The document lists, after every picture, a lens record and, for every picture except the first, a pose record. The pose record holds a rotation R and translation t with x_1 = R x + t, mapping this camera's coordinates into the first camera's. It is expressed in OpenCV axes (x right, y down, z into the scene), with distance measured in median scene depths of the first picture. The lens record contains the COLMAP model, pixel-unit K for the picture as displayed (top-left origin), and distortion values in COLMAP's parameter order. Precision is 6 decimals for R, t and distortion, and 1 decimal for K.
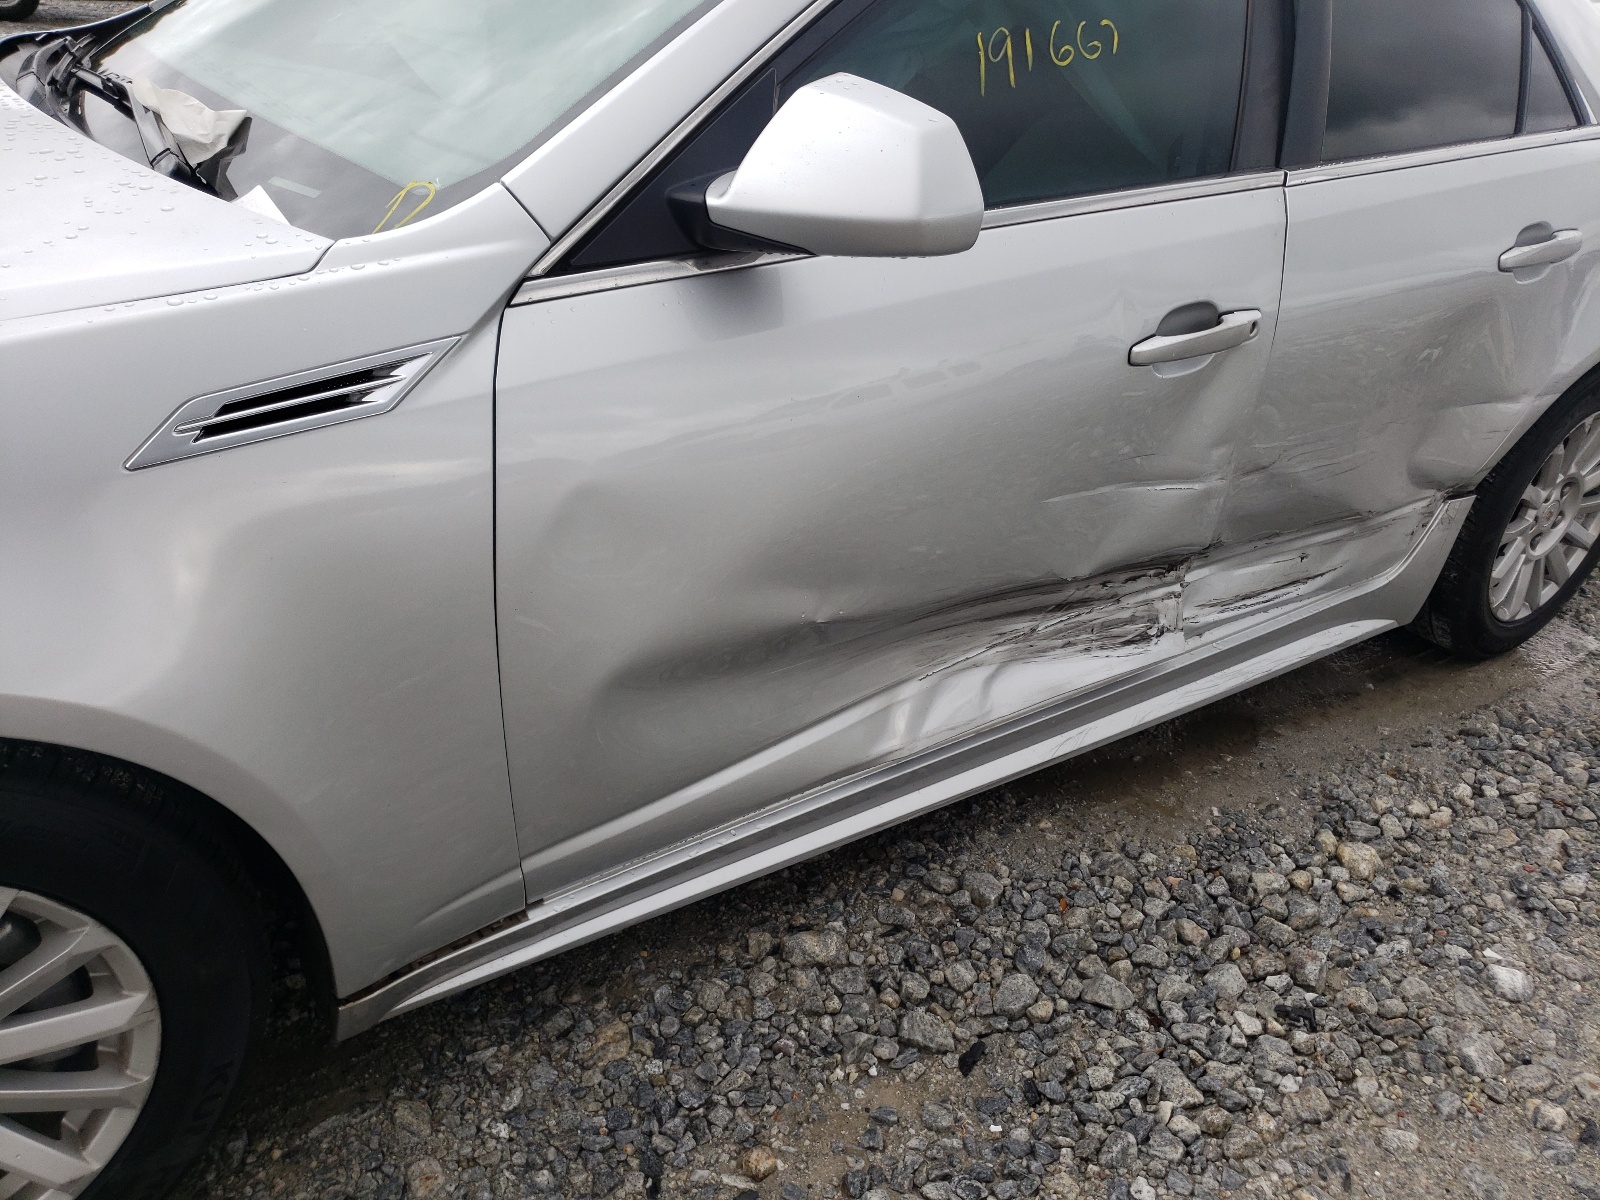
lens RADIAL K [[1253.6, 0, 799.6], [0, 1253.6, 567.7], [0, 0, 1]] dist [0.046384, -0.005048]
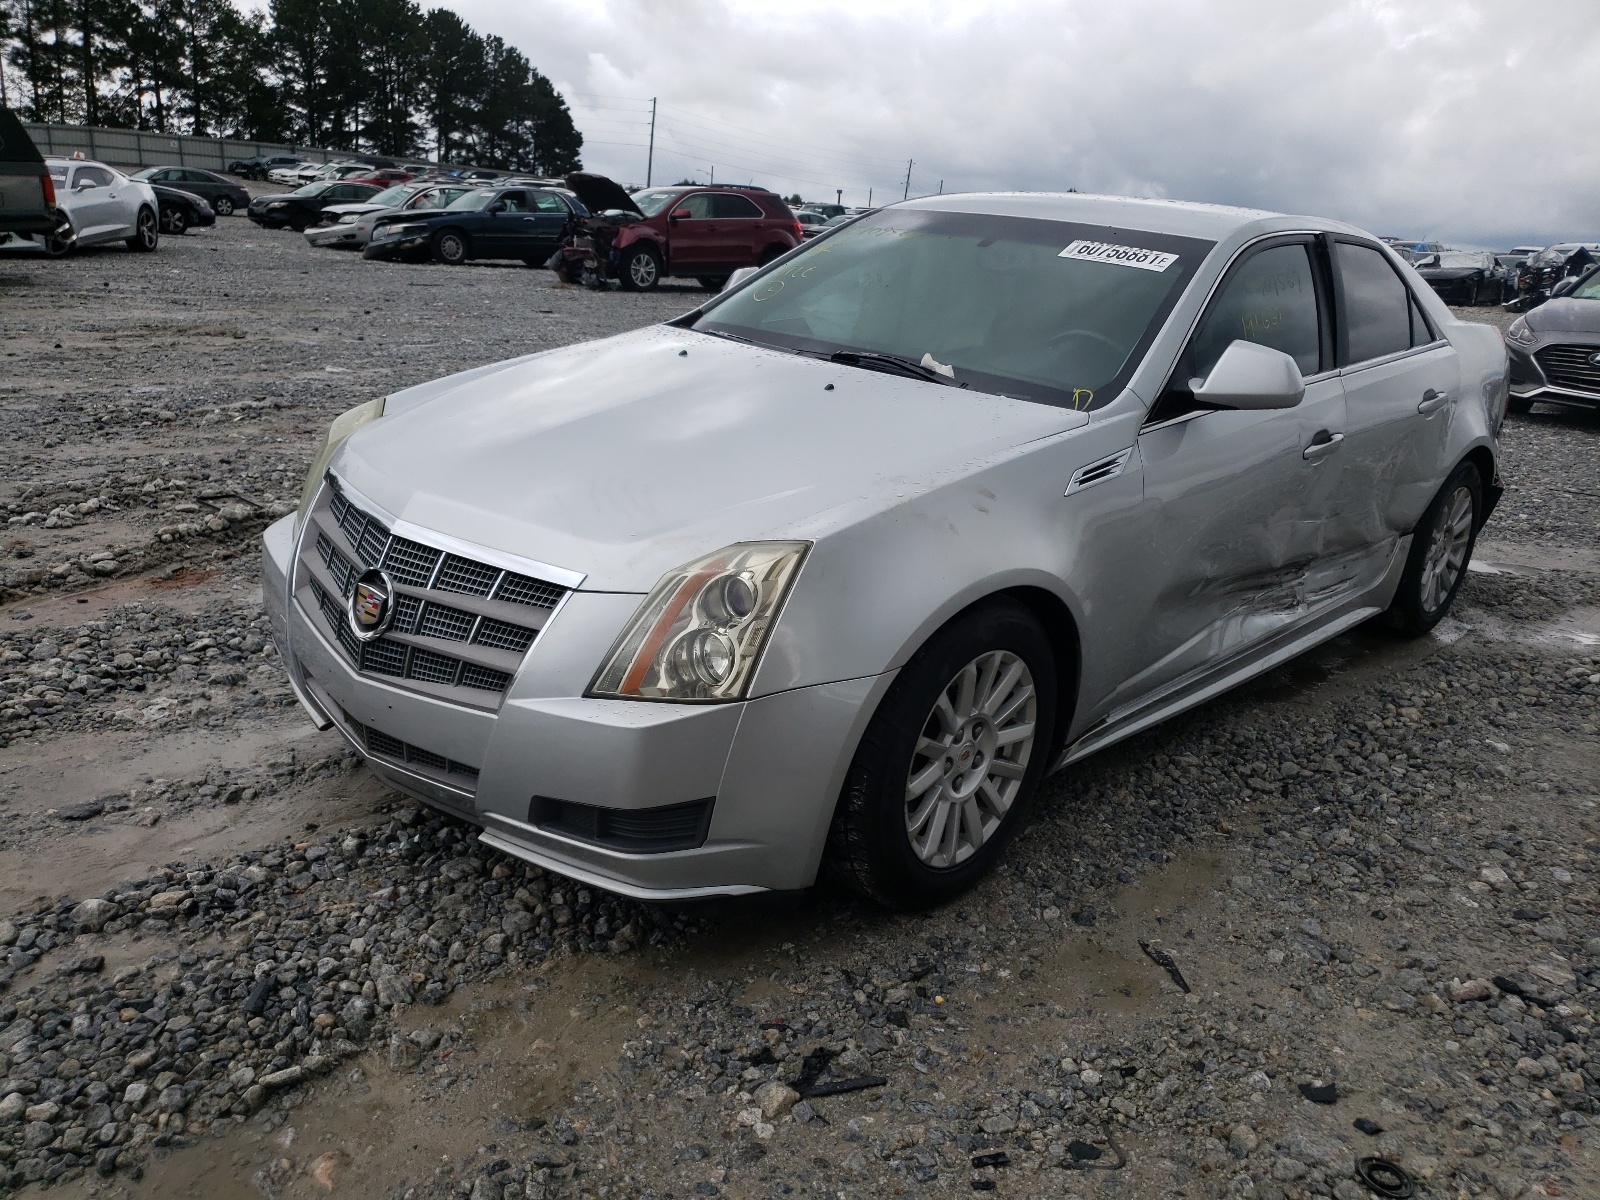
lens RADIAL K [[1253.6, 0, 799.6], [0, 1253.6, 567.7], [0, 0, 1]] dist [0.046384, -0.005048]
pose [[0.981884, -0.071752, 0.175373, -0.796602], [0.098193, 0.984239, -0.147079, 0.208058], [-0.162056, 0.161635, 0.973454, -0.759599]]
